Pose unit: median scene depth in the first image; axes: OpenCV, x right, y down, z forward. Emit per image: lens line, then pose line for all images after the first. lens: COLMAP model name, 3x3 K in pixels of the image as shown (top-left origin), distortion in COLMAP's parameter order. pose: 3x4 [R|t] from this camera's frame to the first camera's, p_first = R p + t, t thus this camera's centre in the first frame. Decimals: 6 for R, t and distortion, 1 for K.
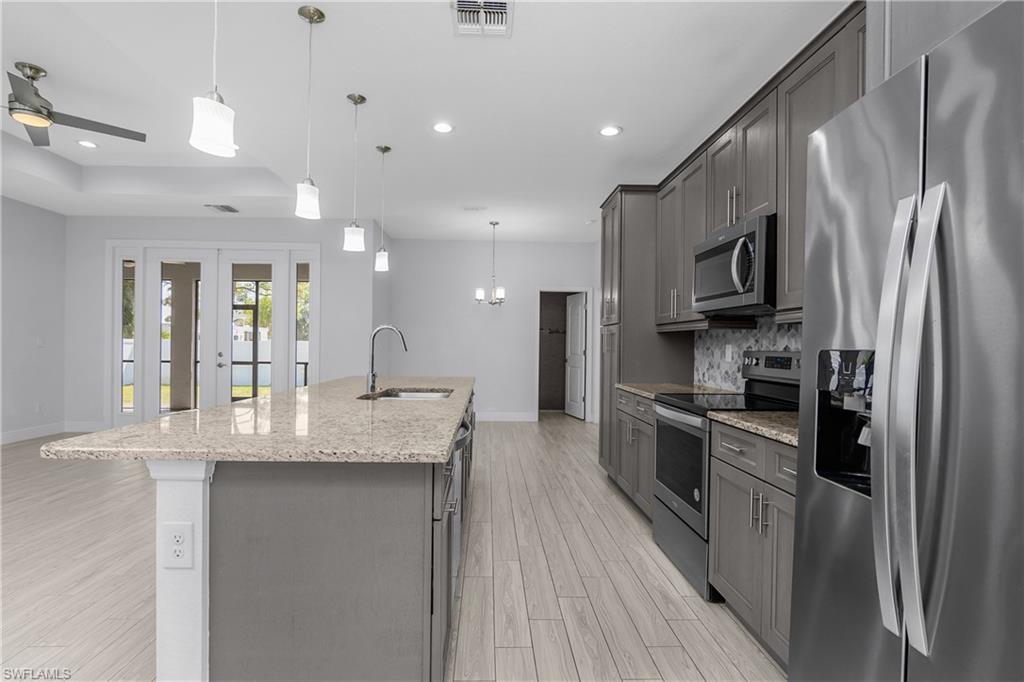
lens RADIAL K [[502.9, 0, 510.2], [0, 502.9, 347.5], [0, 0, 1]] dist [-0.020761, 0.003247]
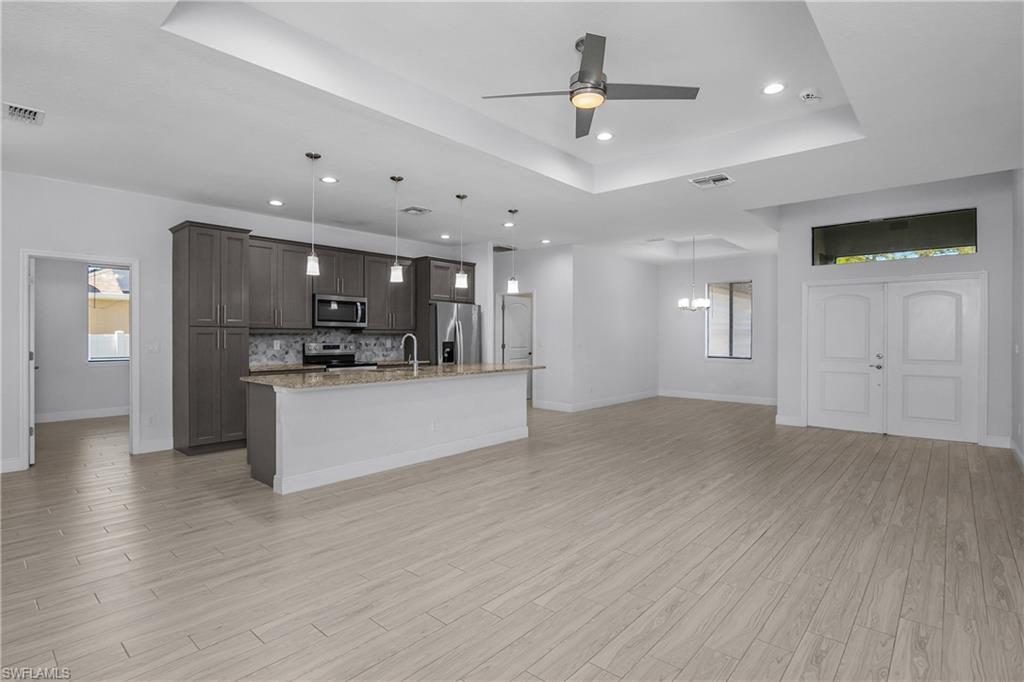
lens RADIAL K [[502.9, 0, 503.7], [0, 502.9, 320.8], [0, 0, 1]] dist [-0.020761, 0.003247]
pose [[-0.712454, 0.008260, 0.701670, -0.814130], [-0.006596, 0.999808, -0.018468, -0.027402], [-0.701688, -0.017786, -0.712263, 0.945625]]
